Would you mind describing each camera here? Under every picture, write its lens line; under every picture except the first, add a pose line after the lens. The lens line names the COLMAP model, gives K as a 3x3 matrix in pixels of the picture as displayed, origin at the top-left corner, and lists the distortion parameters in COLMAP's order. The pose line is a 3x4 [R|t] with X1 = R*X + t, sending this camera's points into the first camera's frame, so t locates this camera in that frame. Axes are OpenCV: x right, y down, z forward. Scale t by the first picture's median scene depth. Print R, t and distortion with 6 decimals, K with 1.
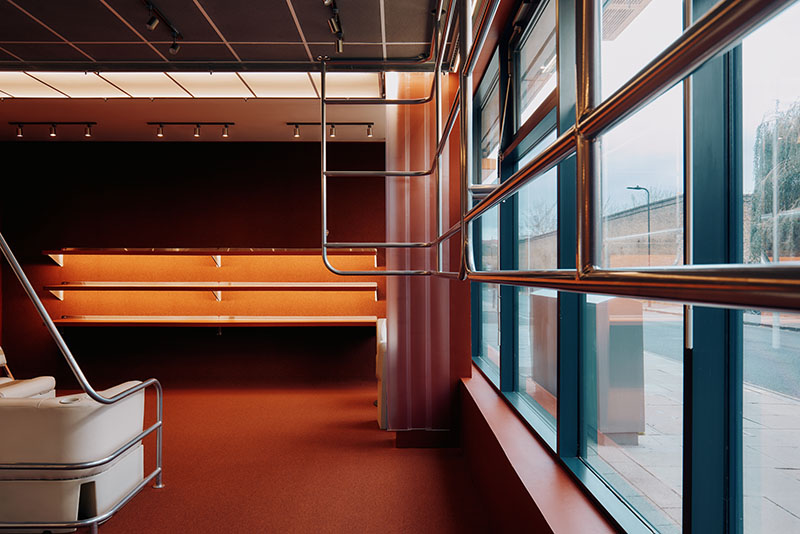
lens RADIAL K [[578.1, 0, 402.1], [0, 578.1, 272.2], [0, 0, 1]] dist [0.004453, 0.000348]
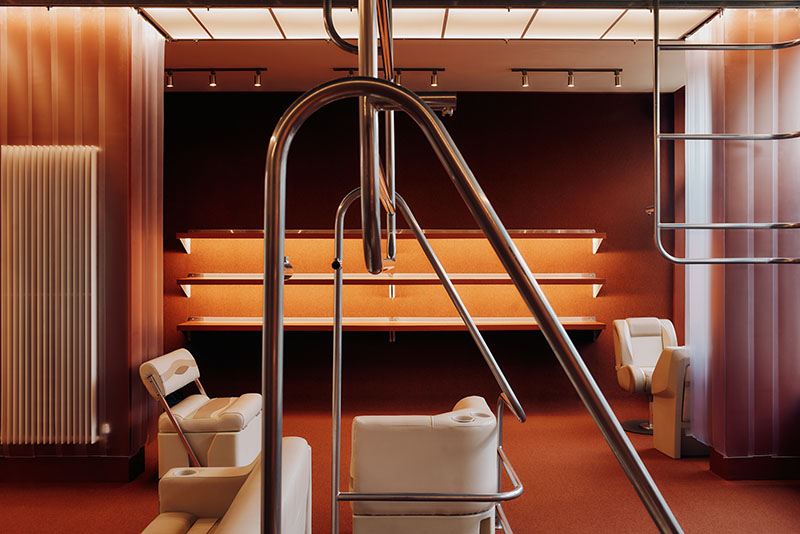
lens RADIAL K [[764.4, 0, 398.1], [0, 764.4, 264.1], [0, 0, 1]] dist [-0.051999, 0.000000]
pose [[0.999940, -0.001466, -0.010834, -0.340972], [0.001496, 0.999995, 0.002782, 0.001863], [0.010829, -0.002798, 0.999937, -0.033321]]
